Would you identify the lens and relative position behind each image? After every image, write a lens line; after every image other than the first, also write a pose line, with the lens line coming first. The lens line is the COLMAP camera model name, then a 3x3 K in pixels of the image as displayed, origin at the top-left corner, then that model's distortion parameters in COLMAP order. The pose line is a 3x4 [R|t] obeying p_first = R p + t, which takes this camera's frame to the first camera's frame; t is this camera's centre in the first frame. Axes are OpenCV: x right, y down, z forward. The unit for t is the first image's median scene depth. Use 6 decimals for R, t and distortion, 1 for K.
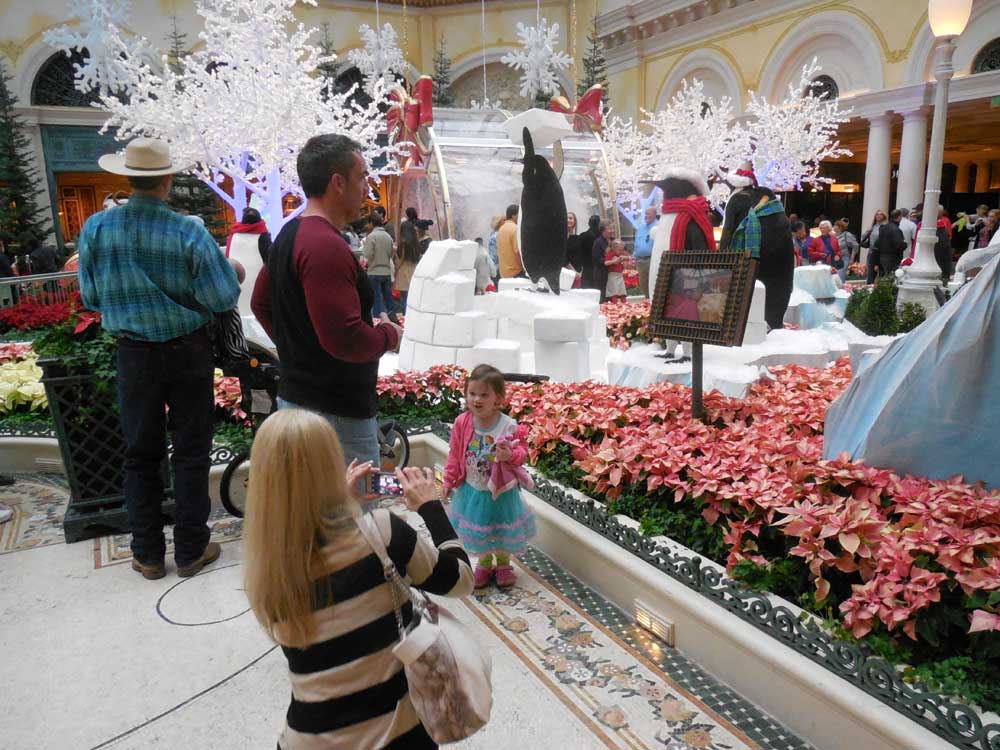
lens RADIAL K [[733.3, 0, 500.0], [0, 733.3, 375.0], [0, 0, 1]] dist [-0.023581, 0.001575]
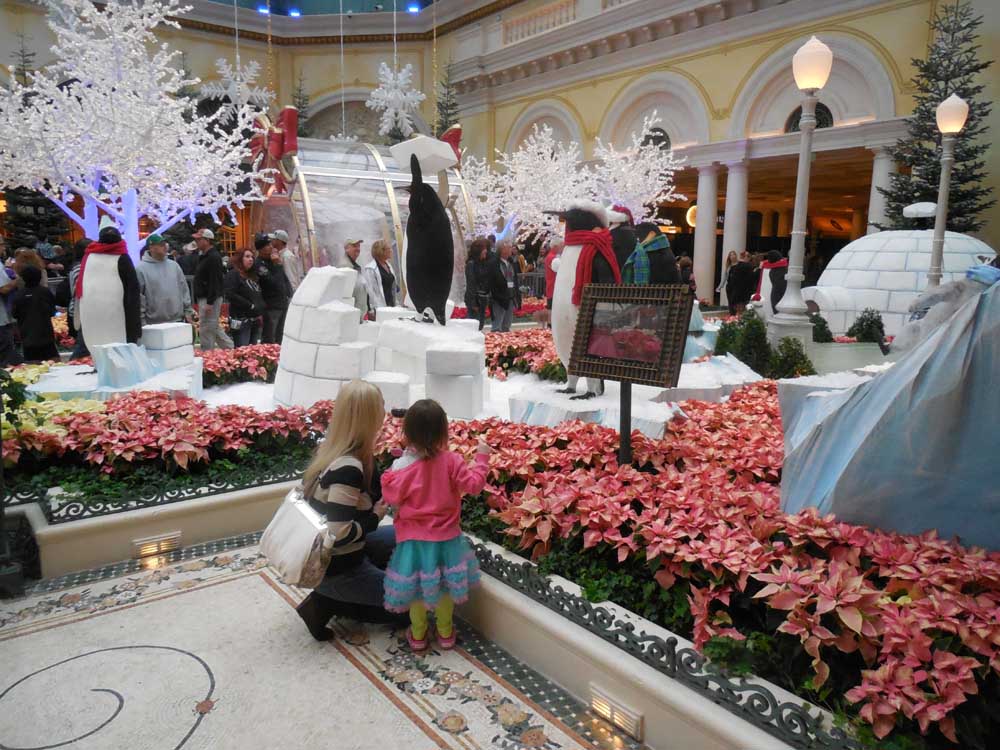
lens RADIAL K [[733.3, 0, 500.0], [0, 733.3, 375.0], [0, 0, 1]] dist [-0.023581, 0.001575]
pose [[0.985689, 0.002196, 0.168562, -0.056874], [0.004575, 0.999198, -0.039771, -0.020351], [-0.168514, 0.039973, 0.984888, 0.128952]]
